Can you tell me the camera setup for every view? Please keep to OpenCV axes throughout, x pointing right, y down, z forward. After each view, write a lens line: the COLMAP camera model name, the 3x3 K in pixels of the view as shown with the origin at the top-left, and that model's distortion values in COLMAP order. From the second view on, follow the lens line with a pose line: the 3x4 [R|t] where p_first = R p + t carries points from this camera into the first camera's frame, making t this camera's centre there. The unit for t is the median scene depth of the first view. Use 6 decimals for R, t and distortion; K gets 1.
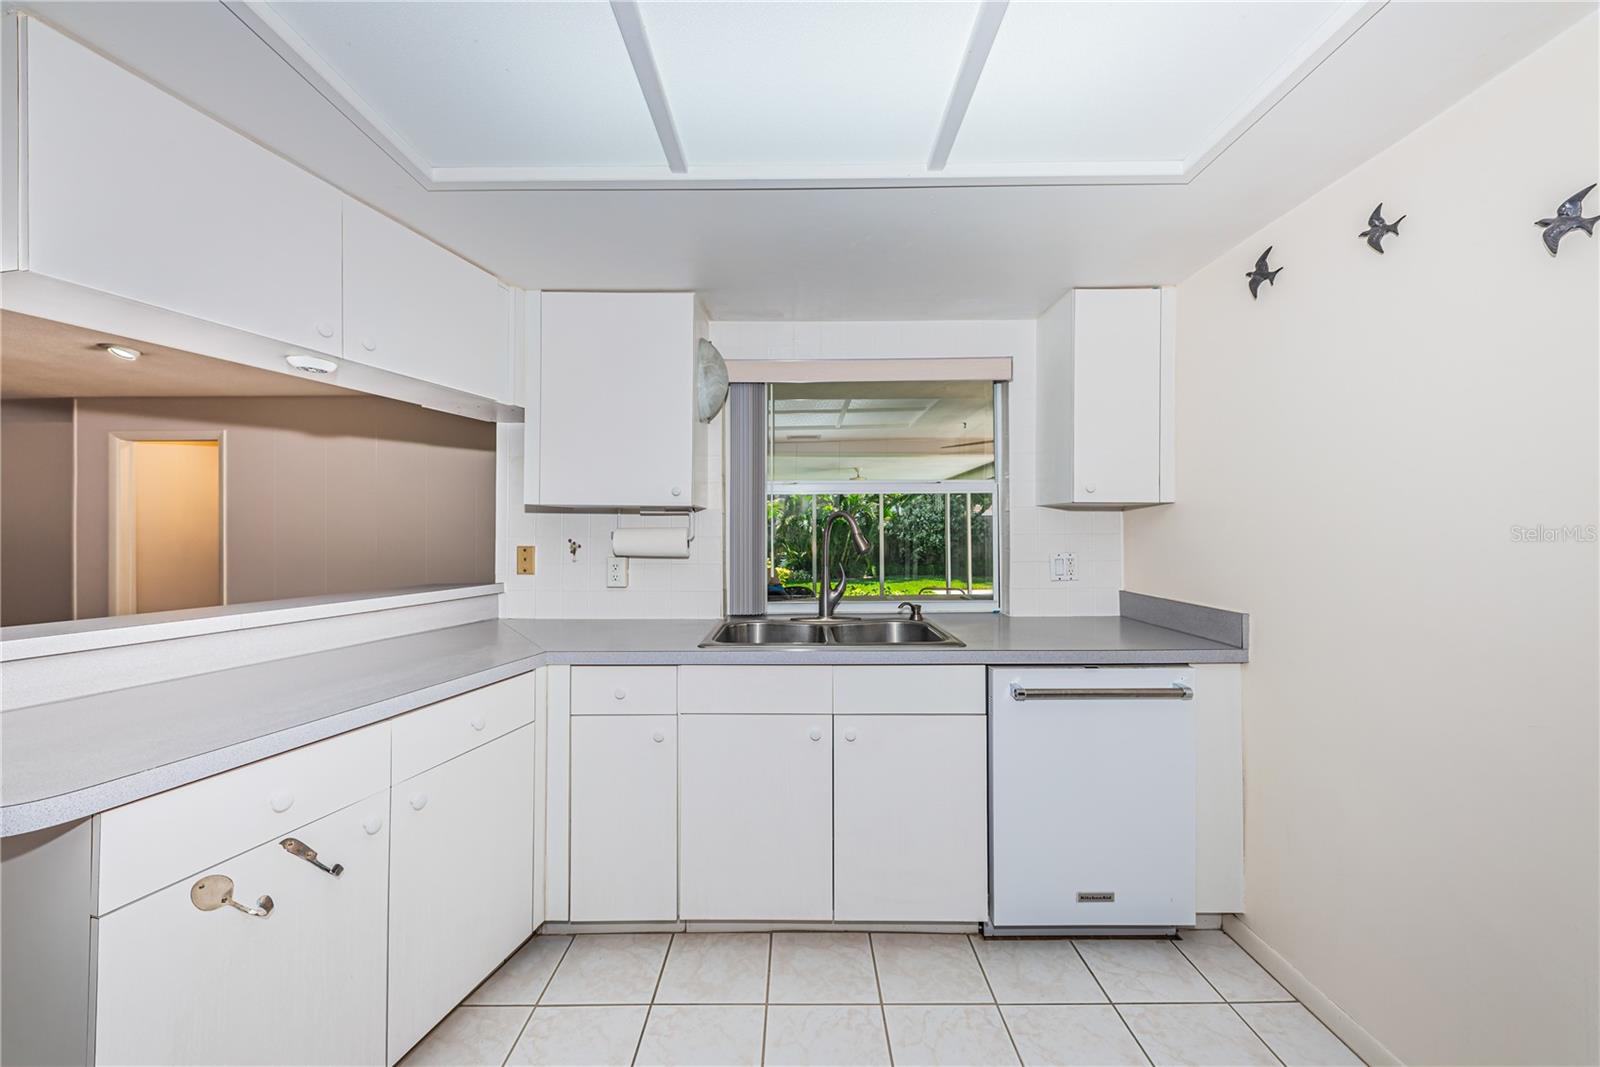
lens RADIAL K [[557.8, 0, 795.1], [0, 557.8, 524.6], [0, 0, 1]] dist [0.005357, -0.000545]
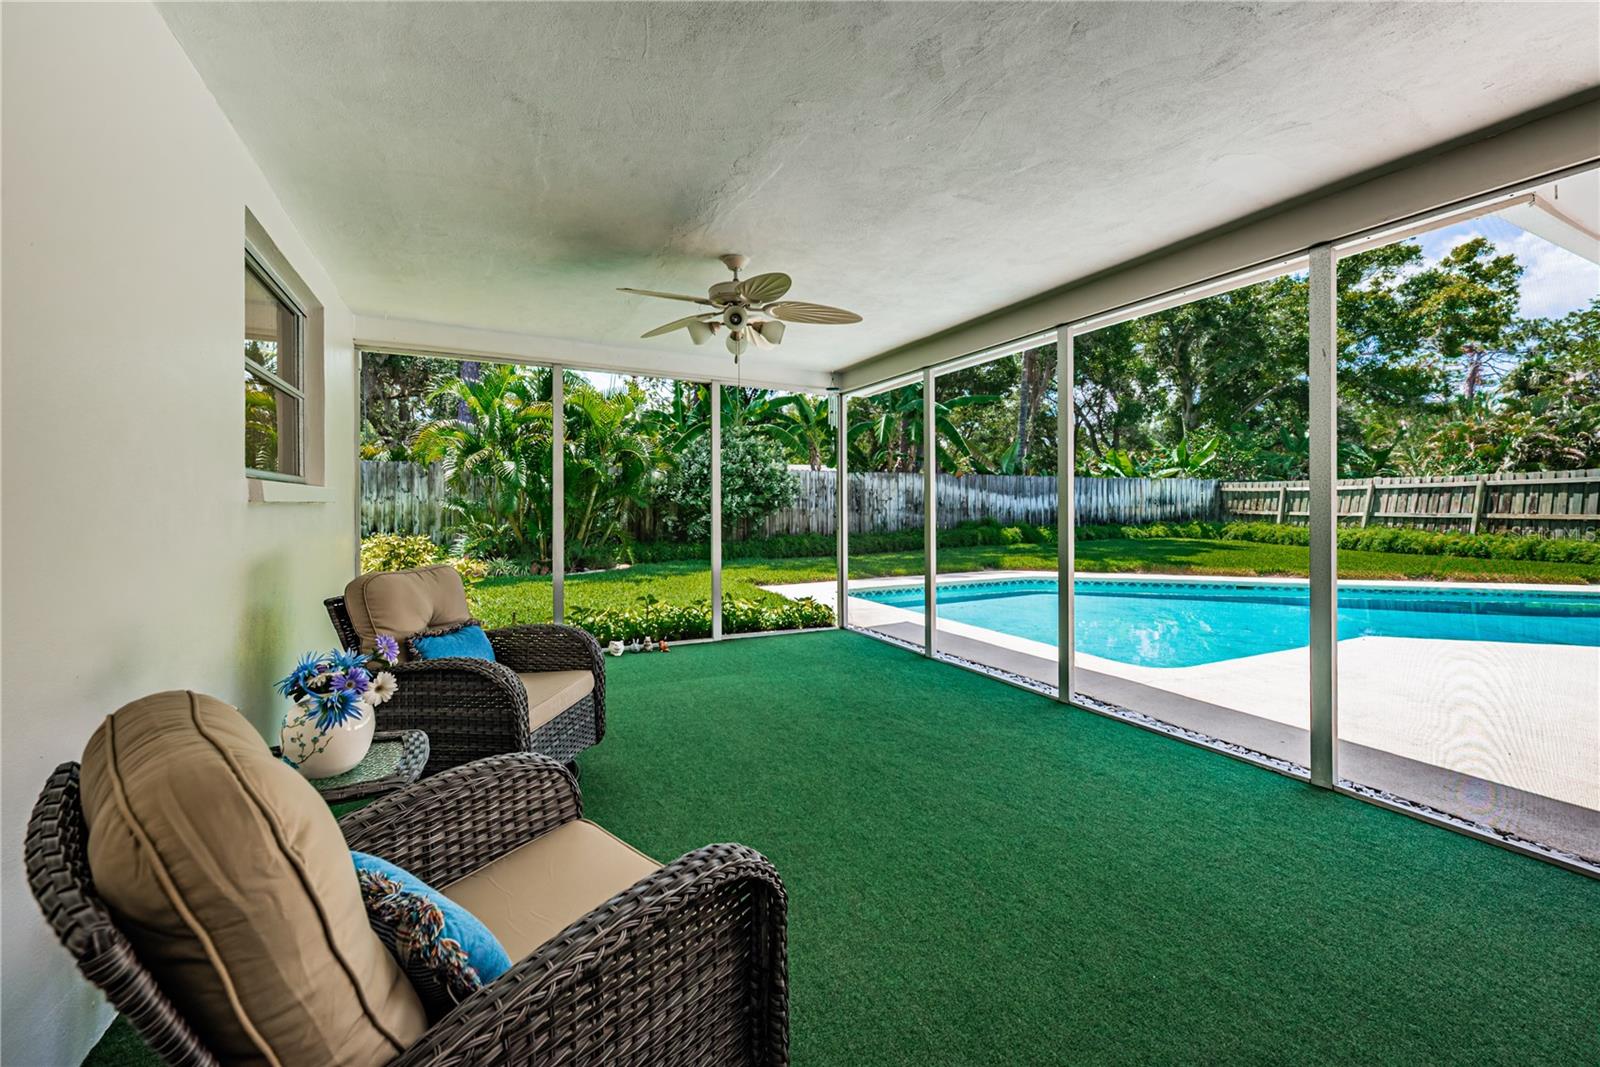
lens RADIAL K [[640.4, 0, 795.3], [0, 640.4, 503.9], [0, 0, 1]] dist [0.000490, 0.000113]
pose [[0.892070, 0.003938, 0.451881, -0.115931], [-0.008751, 0.999925, 0.008562, 0.190255], [-0.451813, -0.011592, 0.892037, 2.875000]]
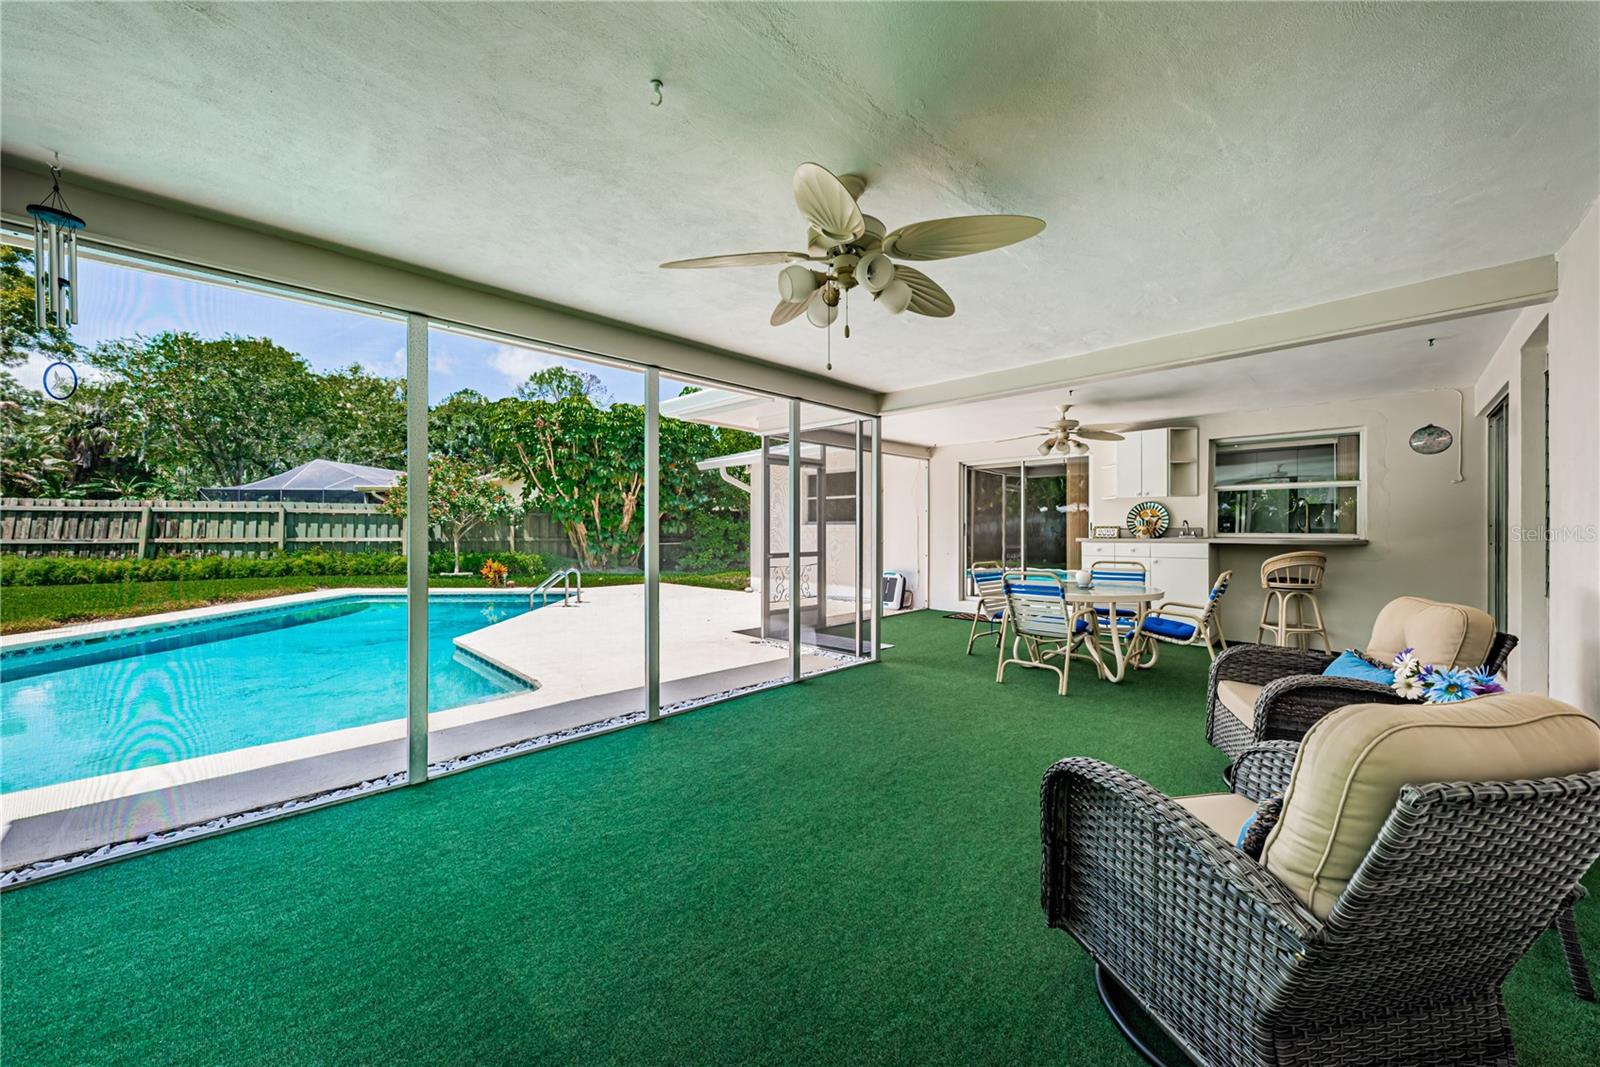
lens RADIAL K [[573.9, 0, 810.4], [0, 573.9, 527.2], [0, 0, 1]] dist [0.006077, -0.000396]
pose [[-0.713414, 0.004859, 0.700726, -0.182605], [-0.008086, 0.999852, -0.015167, 0.200298], [-0.700696, -0.016486, -0.713269, 5.294972]]
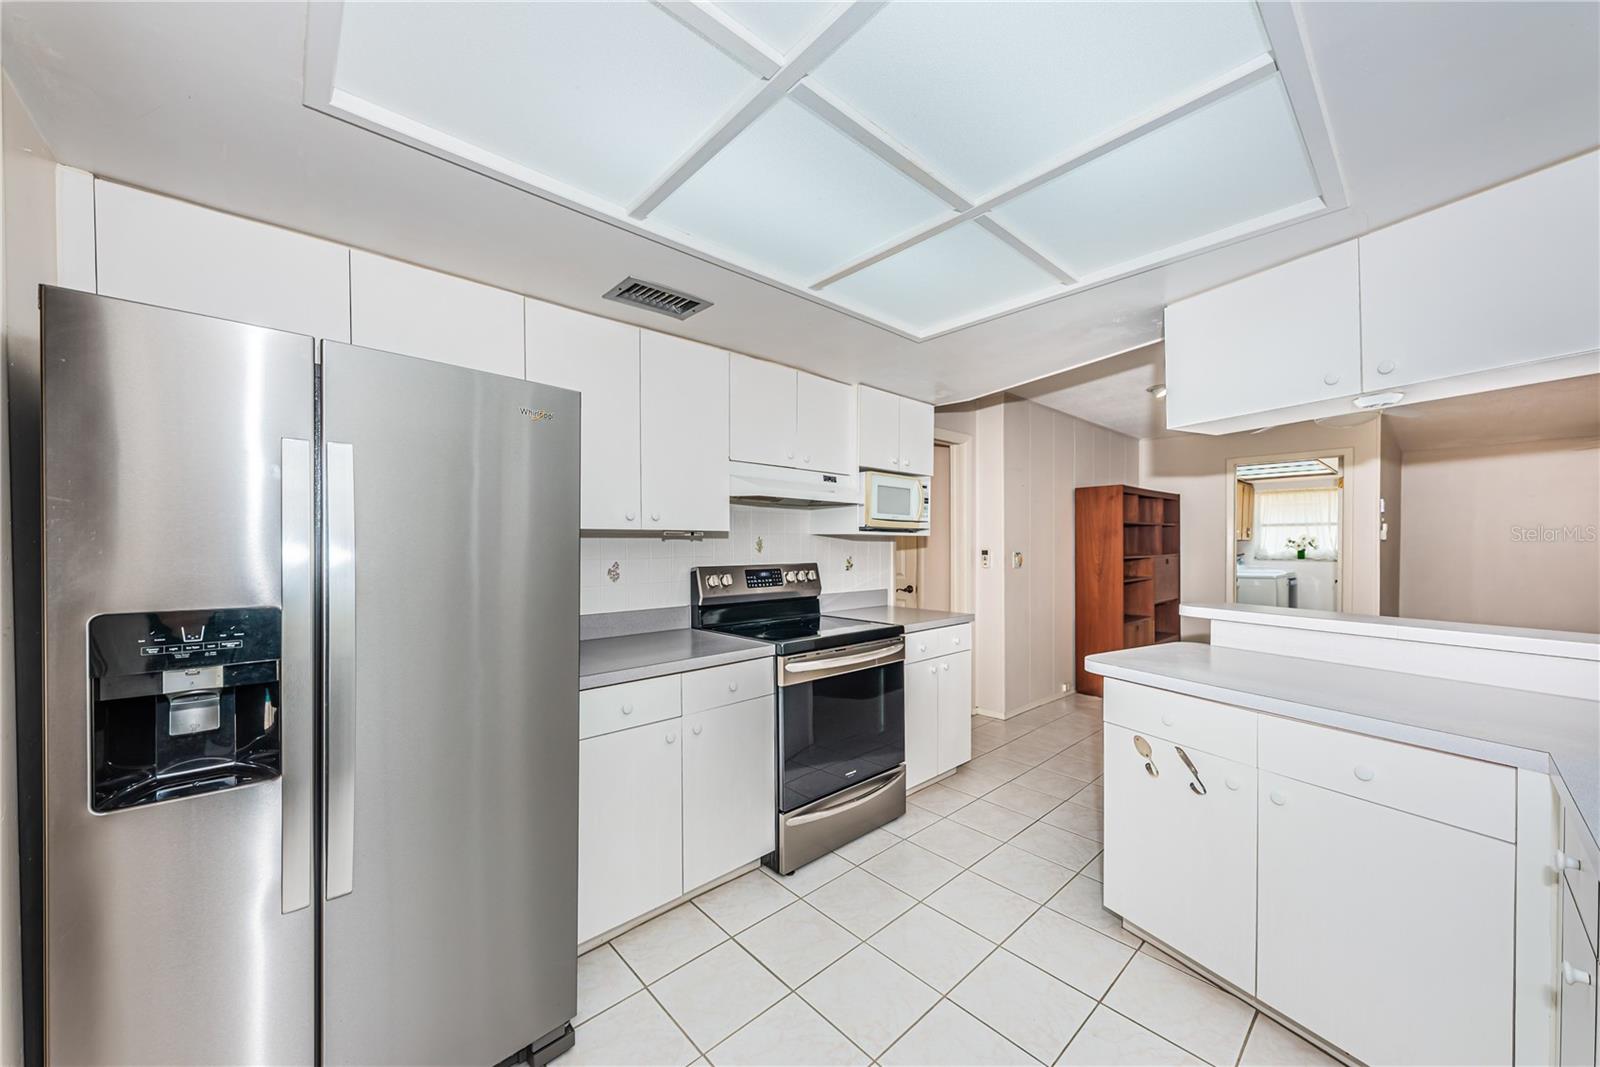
lens RADIAL K [[573.9, 0, 788.4], [0, 573.9, 547.7], [0, 0, 1]] dist [0.006077, -0.000396]
pose [[-0.751997, 0.012030, -0.659056, 0.524945], [0.017509, 0.999845, -0.001728, -0.015264], [0.658934, -0.012838, -0.752092, 0.775399]]
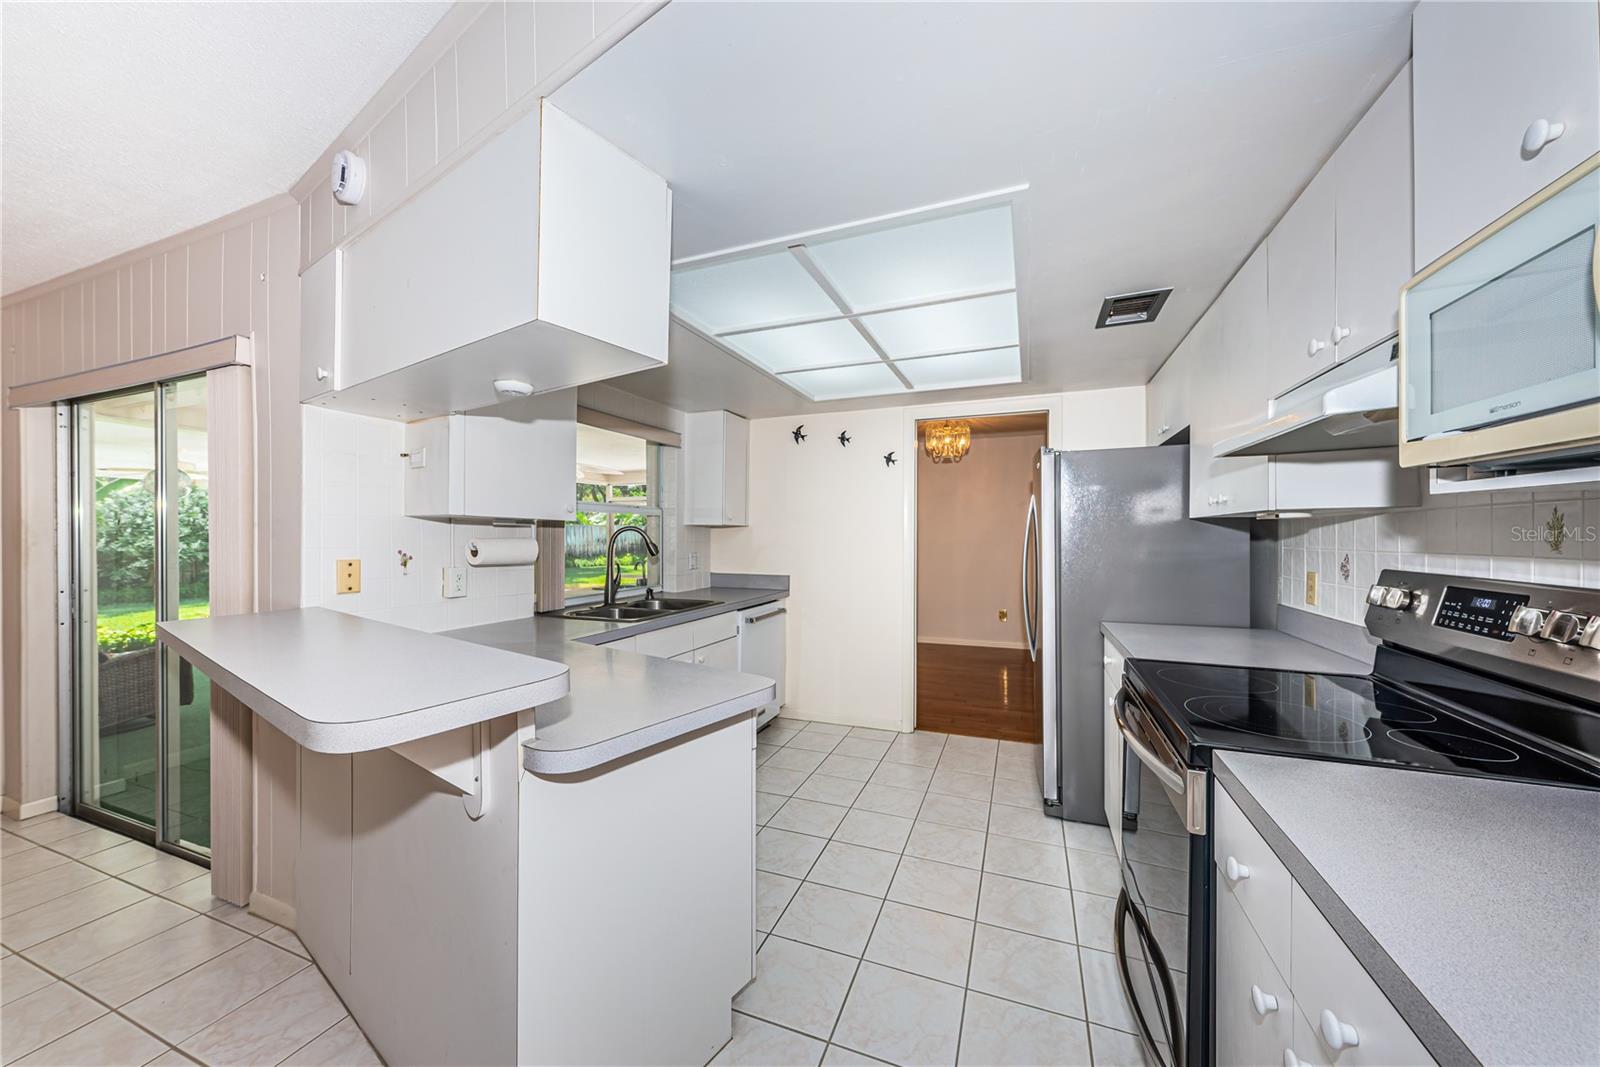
lens RADIAL K [[573.9, 0, 797.0], [0, 573.9, 540.1], [0, 0, 1]] dist [0.006077, -0.000396]
pose [[0.369679, -0.002805, 0.929155, -1.204492], [-0.012527, 0.999890, 0.008002, -0.007192], [-0.929075, -0.014598, 0.369603, 0.065154]]
